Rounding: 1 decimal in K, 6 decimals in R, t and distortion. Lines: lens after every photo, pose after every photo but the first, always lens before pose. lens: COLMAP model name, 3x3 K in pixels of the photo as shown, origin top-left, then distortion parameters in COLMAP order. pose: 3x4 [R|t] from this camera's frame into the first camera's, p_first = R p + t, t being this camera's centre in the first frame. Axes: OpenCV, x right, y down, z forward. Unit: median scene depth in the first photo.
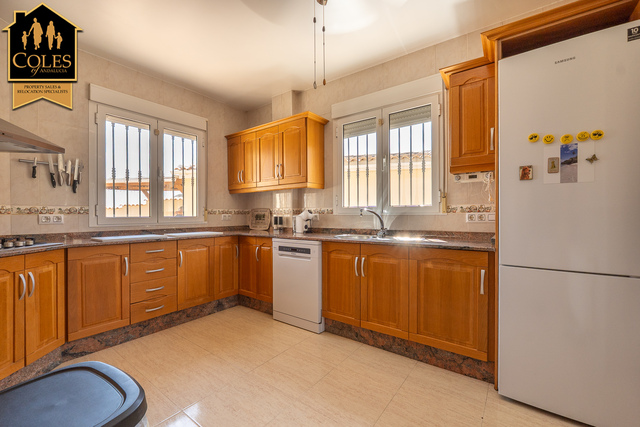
lens RADIAL K [[268.6, 0, 312.9], [0, 268.6, 216.9], [0, 0, 1]] dist [-0.007209, -0.000251]
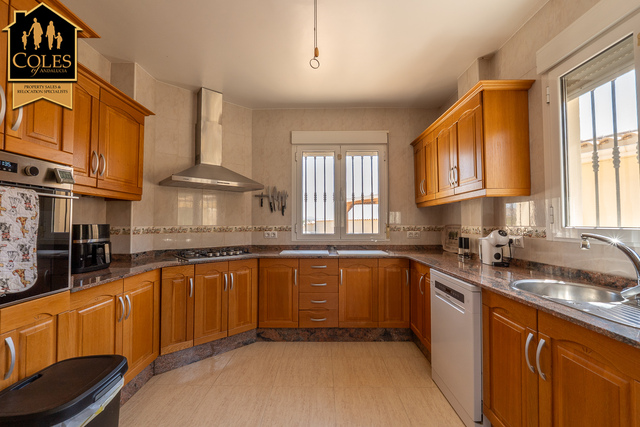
lens RADIAL K [[268.6, 0, 317.0], [0, 268.6, 215.2], [0, 0, 1]] dist [-0.007209, -0.000251]
pose [[0.595022, -0.022640, -0.803390, 0.259829], [-0.004471, 0.999494, -0.031477, -0.043079], [0.803697, 0.022321, 0.594620, 0.291885]]
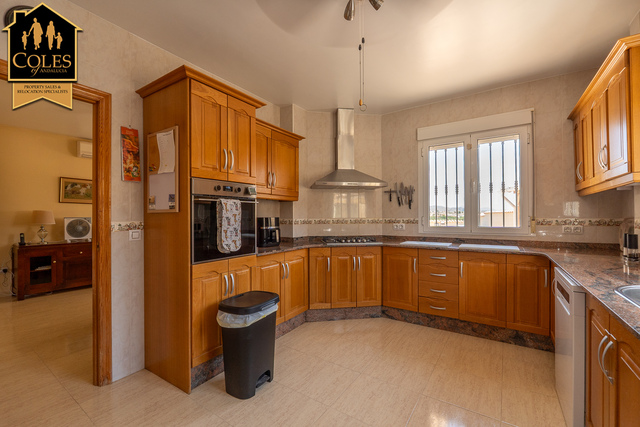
lens RADIAL K [[268.6, 0, 317.2], [0, 268.6, 214.7], [0, 0, 1]] dist [-0.007209, -0.000251]
pose [[0.050590, -0.003936, -0.998712, 0.467436], [-0.000764, 0.999992, -0.003979, -0.045729], [0.998719, 0.000964, 0.050586, 0.371601]]
